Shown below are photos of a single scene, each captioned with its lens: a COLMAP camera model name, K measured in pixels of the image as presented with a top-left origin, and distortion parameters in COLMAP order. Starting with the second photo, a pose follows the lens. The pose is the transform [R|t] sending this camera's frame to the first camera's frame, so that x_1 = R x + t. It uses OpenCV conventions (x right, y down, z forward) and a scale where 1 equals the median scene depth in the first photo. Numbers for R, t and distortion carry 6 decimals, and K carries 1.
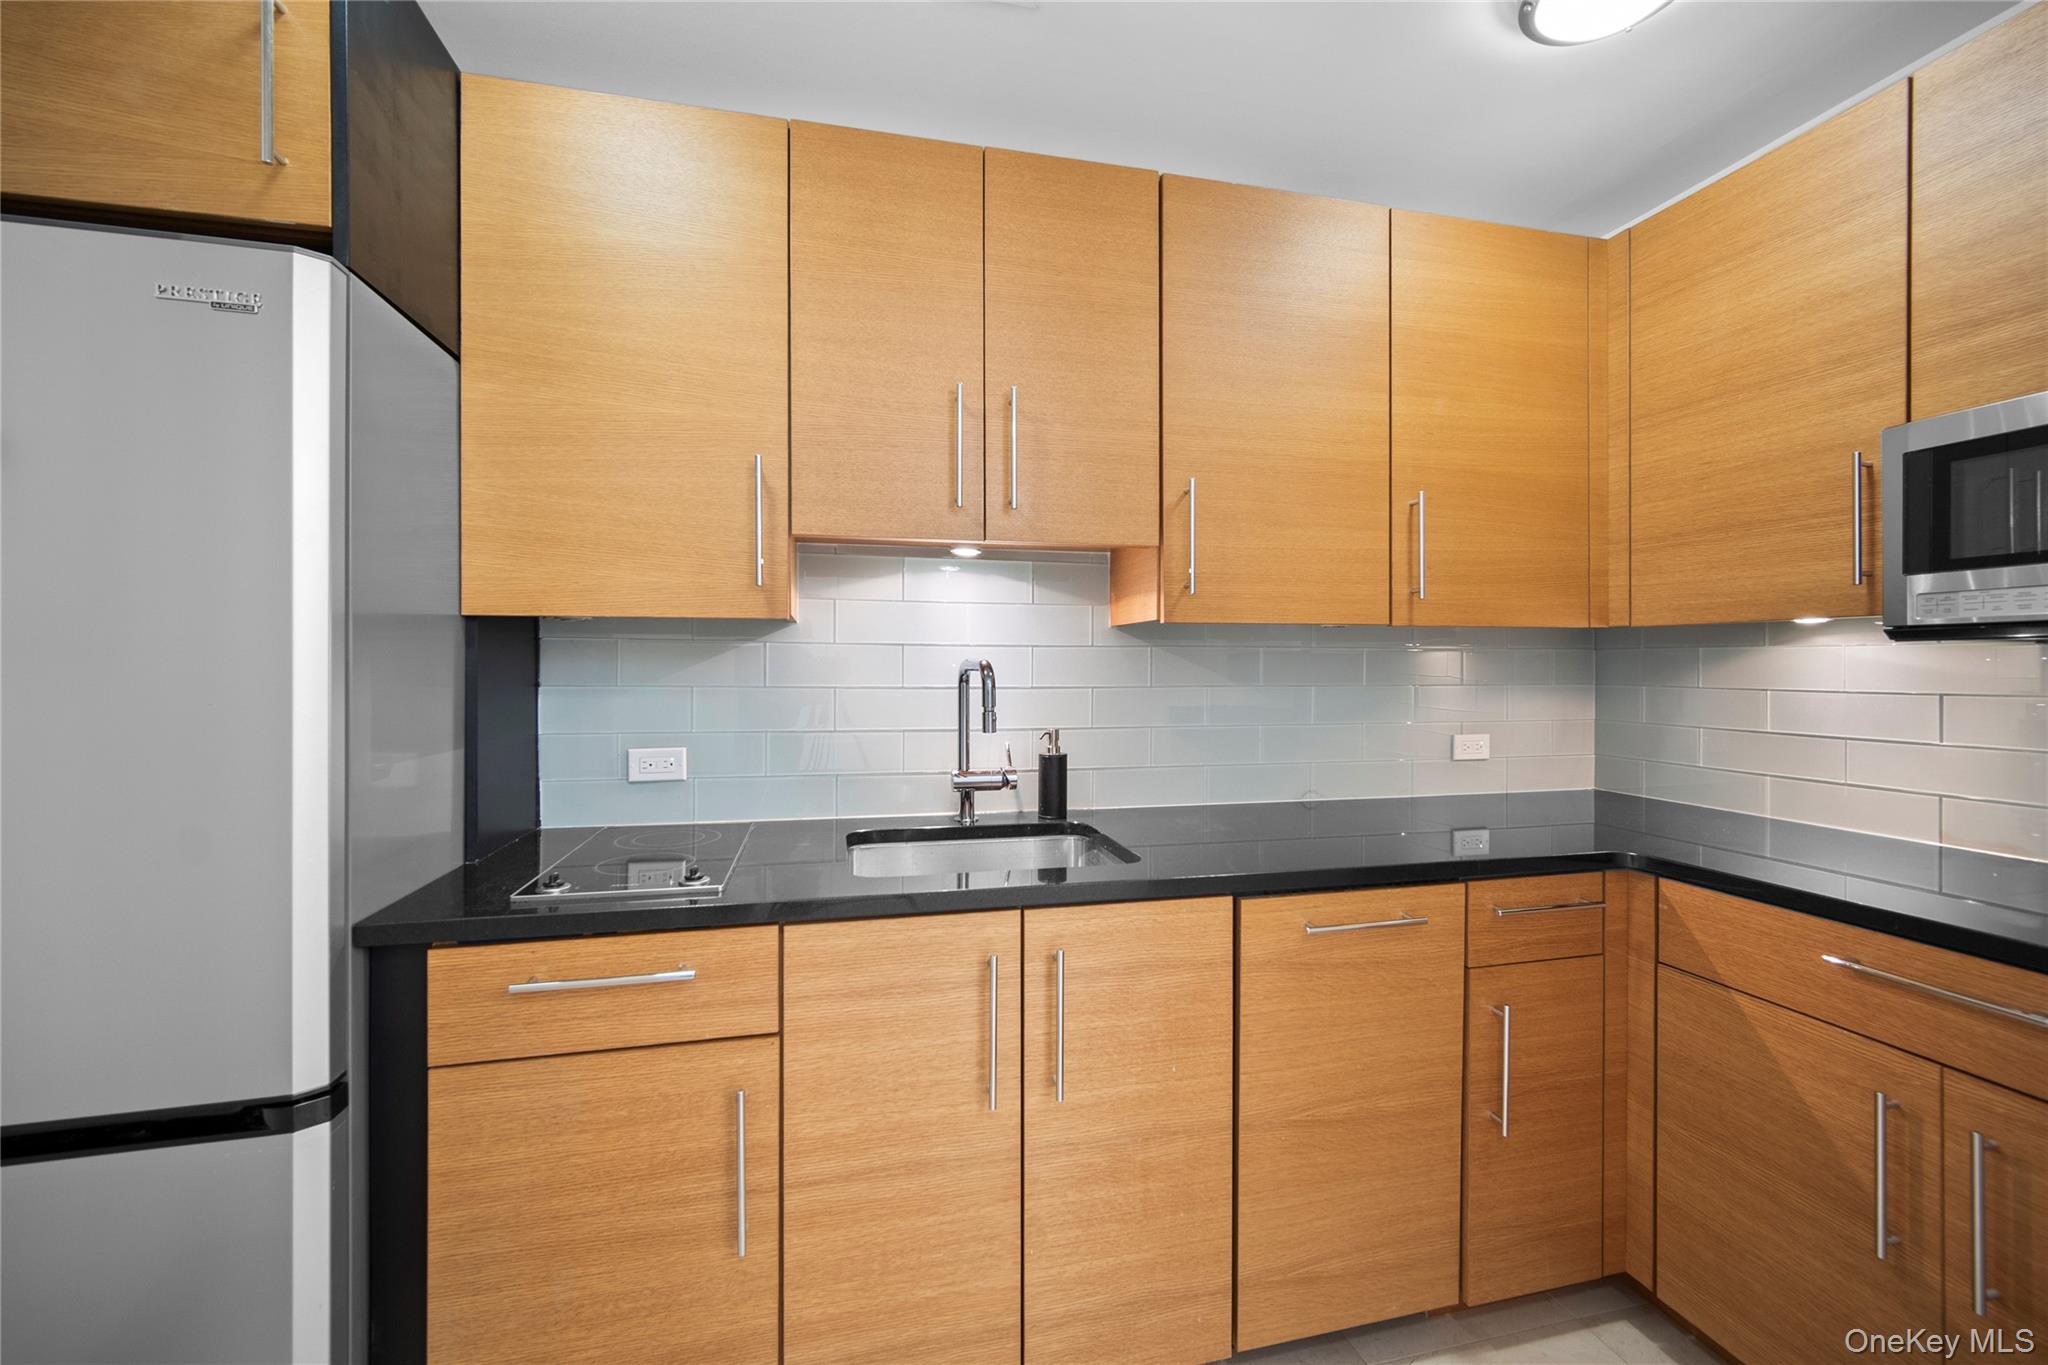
lens RADIAL K [[808.6, 0, 1021.6], [0, 808.6, 668.0], [0, 0, 1]] dist [-0.003960, 0.001030]
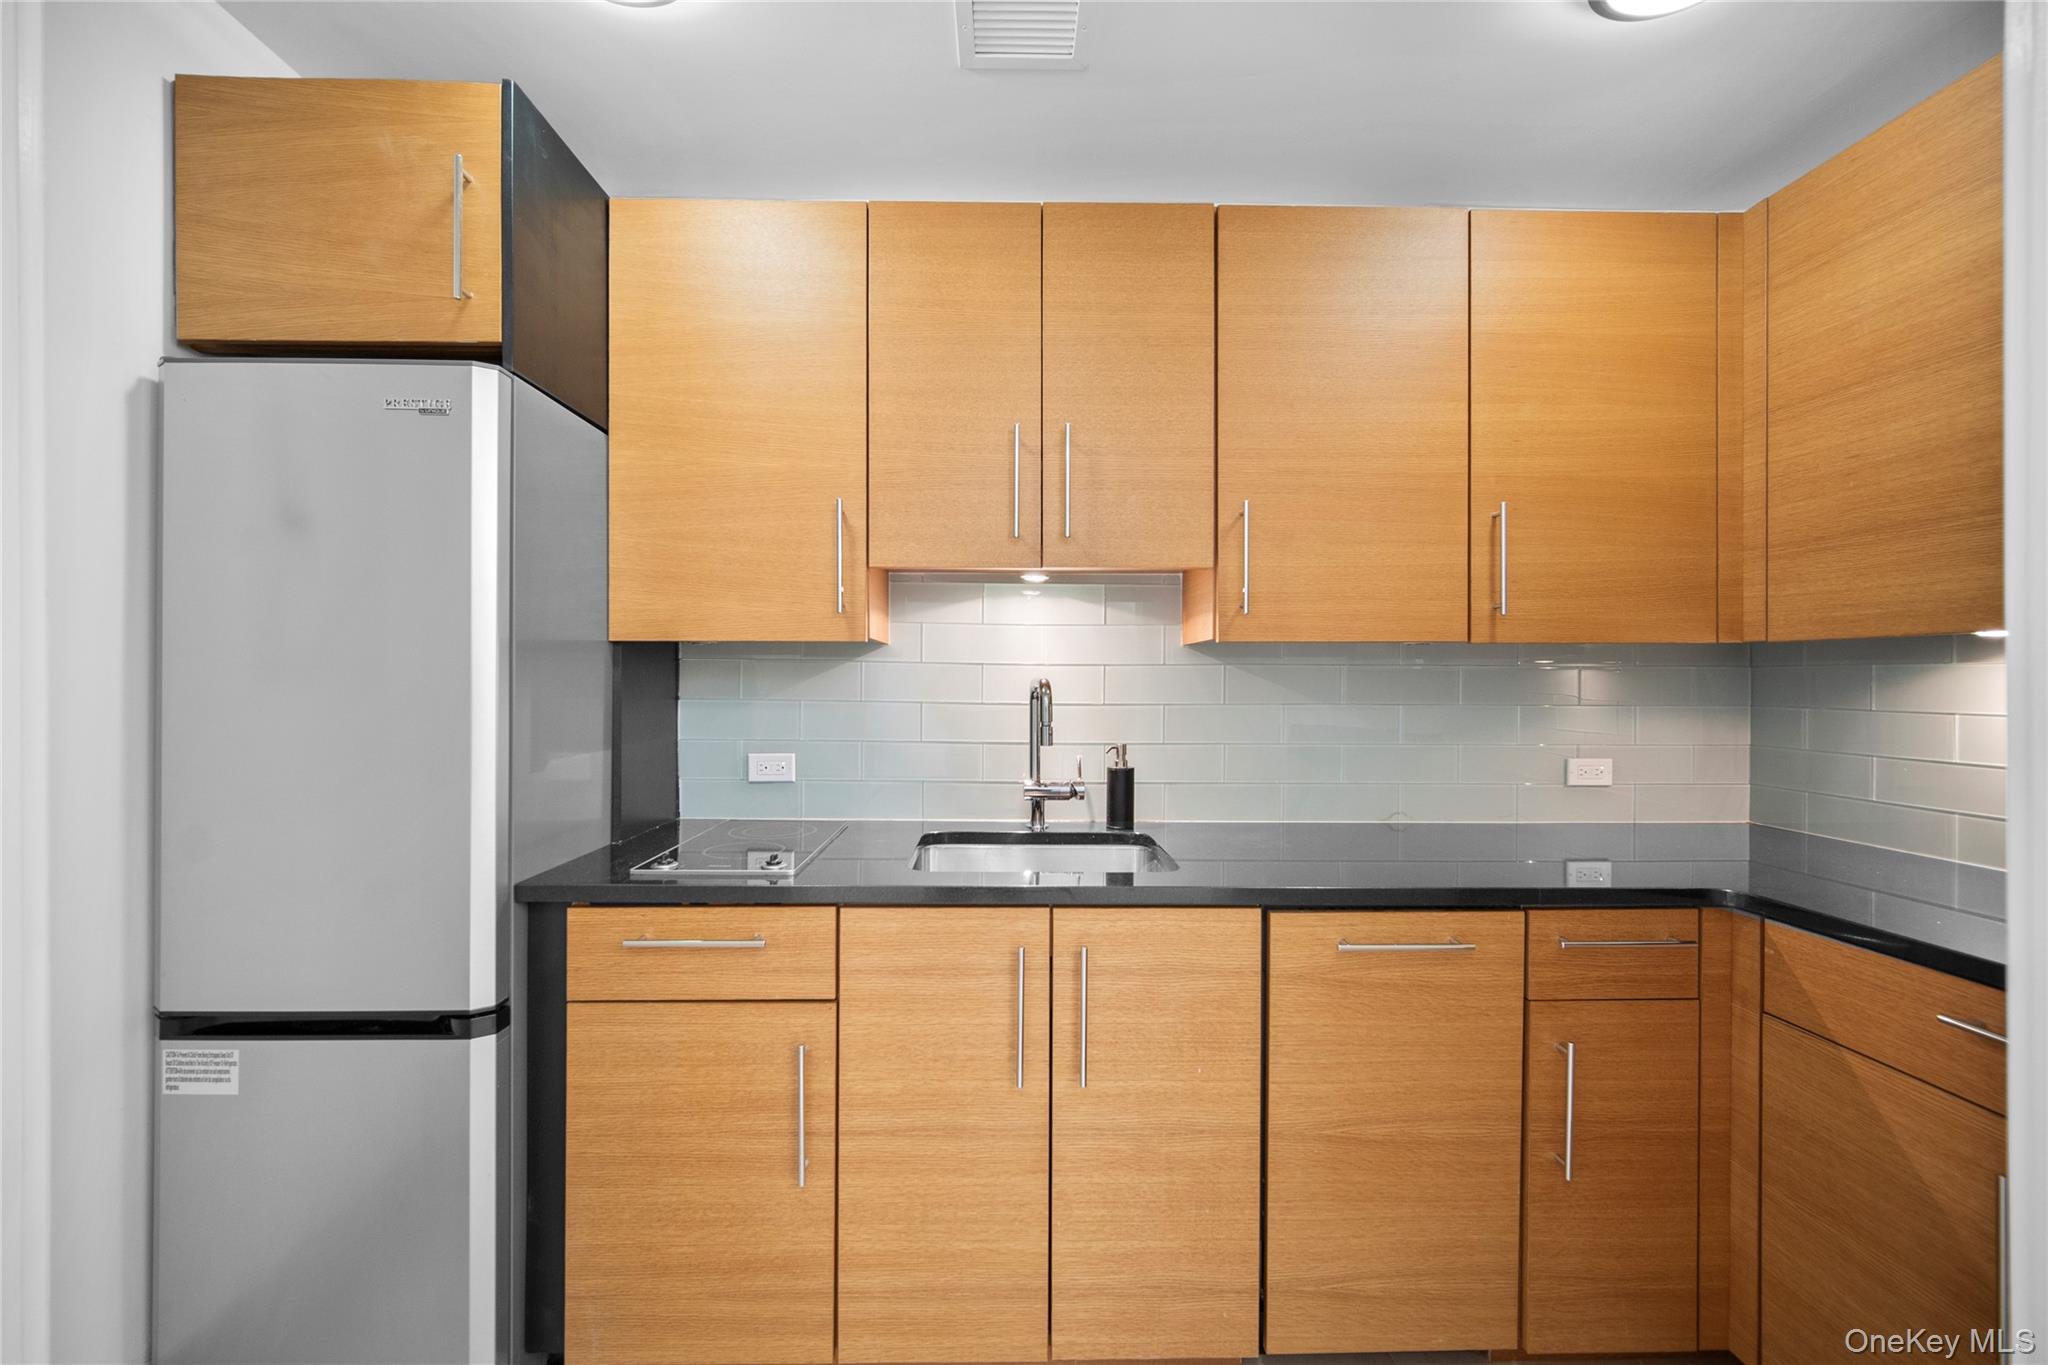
lens RADIAL K [[808.6, 0, 1023.6], [0, 808.6, 684.0], [0, 0, 1]] dist [-0.003960, 0.001030]
pose [[0.977809, 0.003196, -0.209473, 0.166074], [-0.003294, 0.999995, -0.000117, -0.001803], [0.209472, 0.000805, 0.977814, -0.062663]]
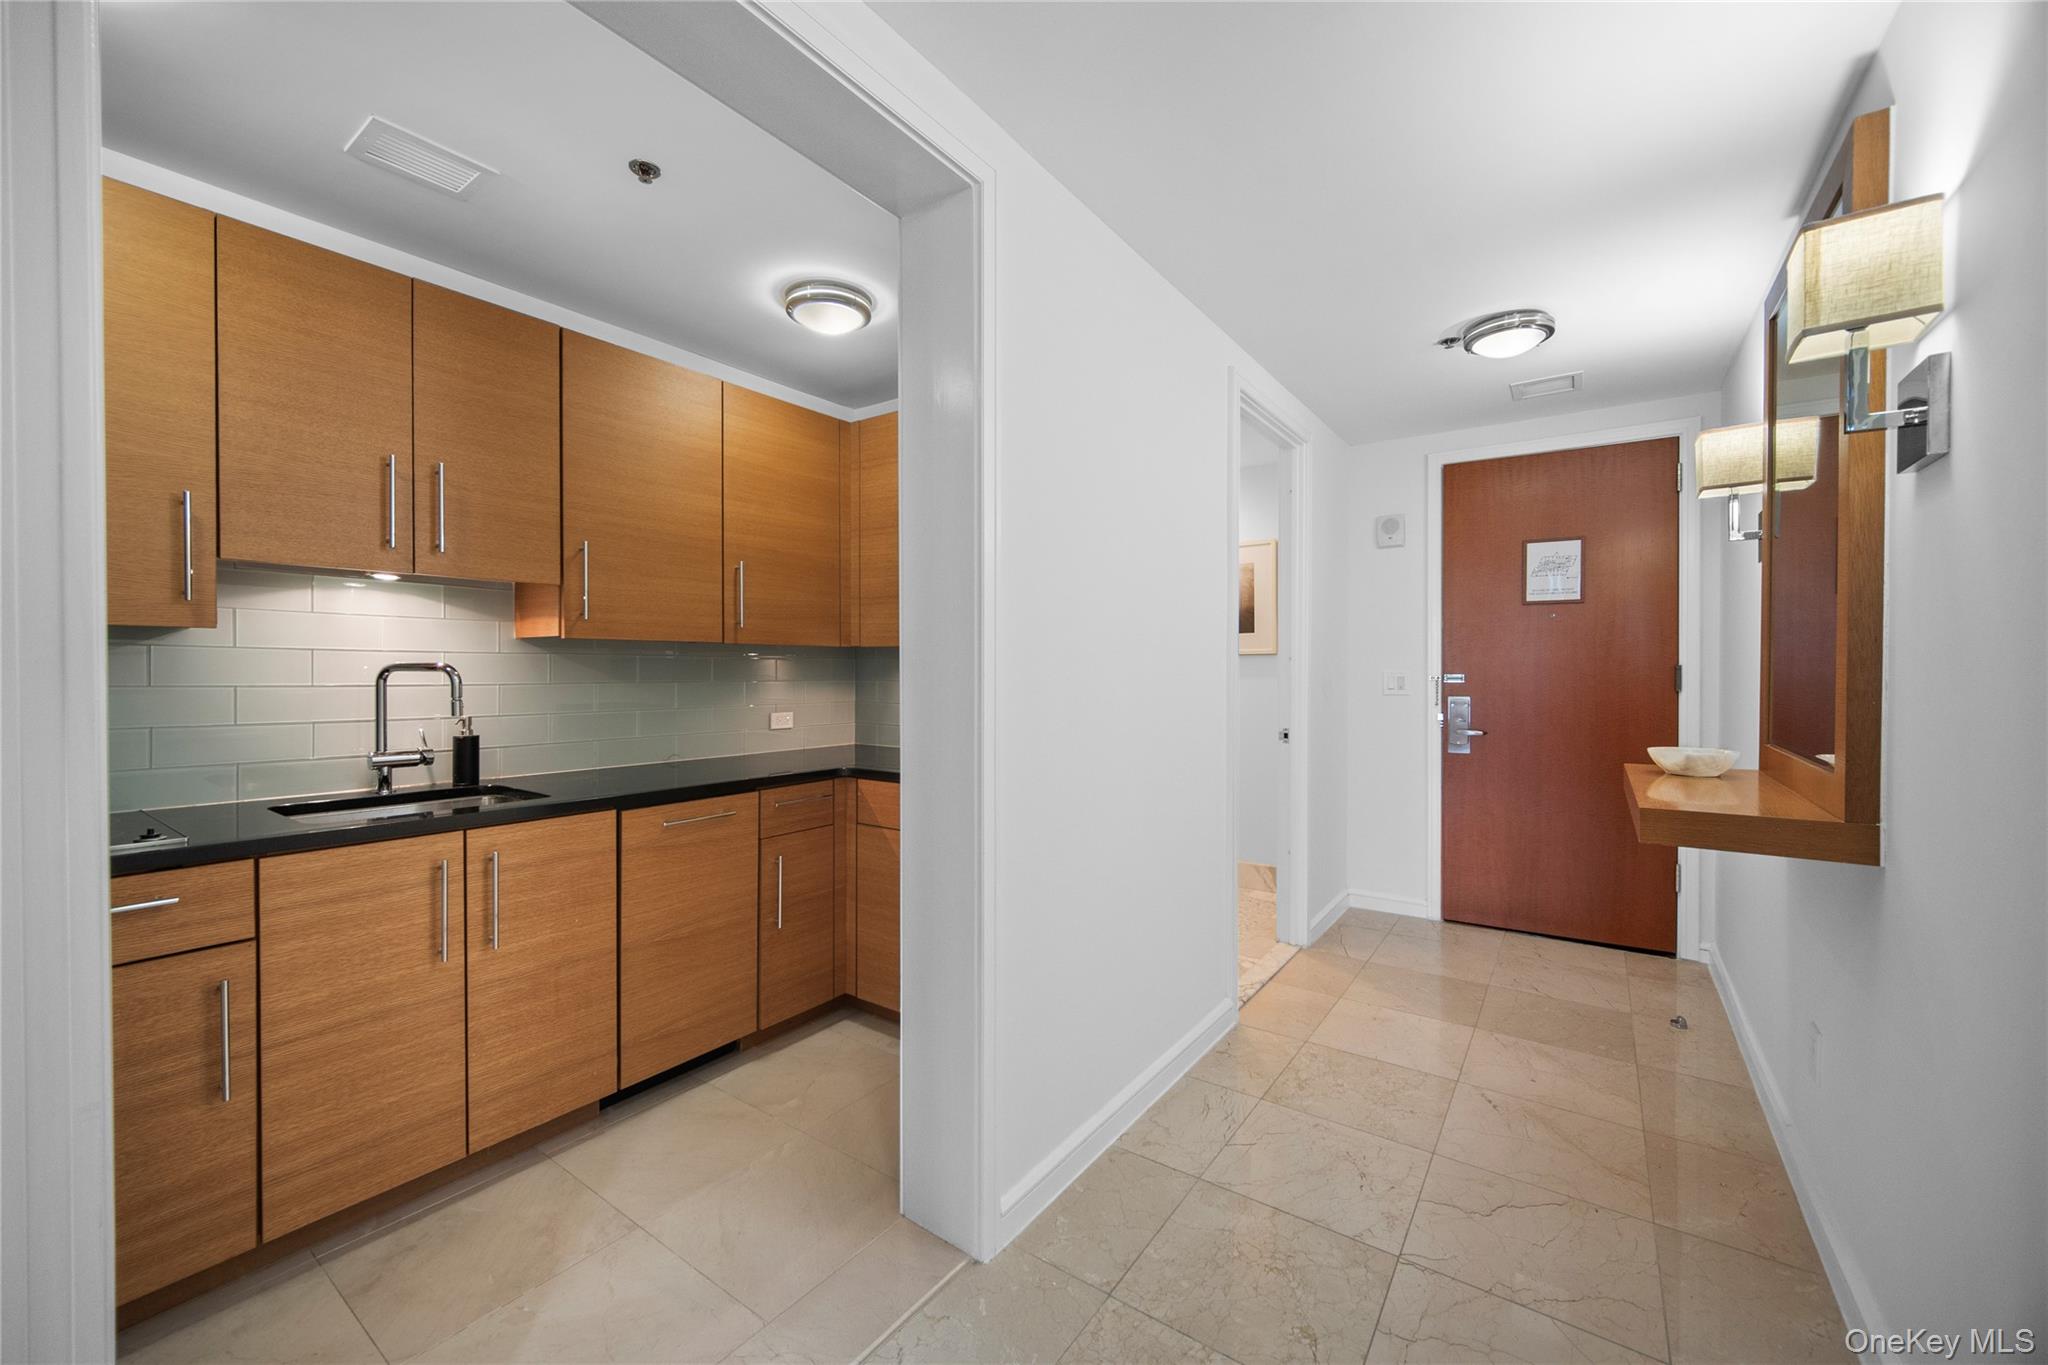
lens RADIAL K [[808.6, 0, 1026.6], [0, 808.6, 678.9], [0, 0, 1]] dist [-0.003960, 0.001030]
pose [[0.747778, -0.005380, 0.663928, -0.185067], [-0.002143, 0.999942, 0.010516, -0.000242], [-0.663946, -0.009287, 0.747723, -0.706305]]
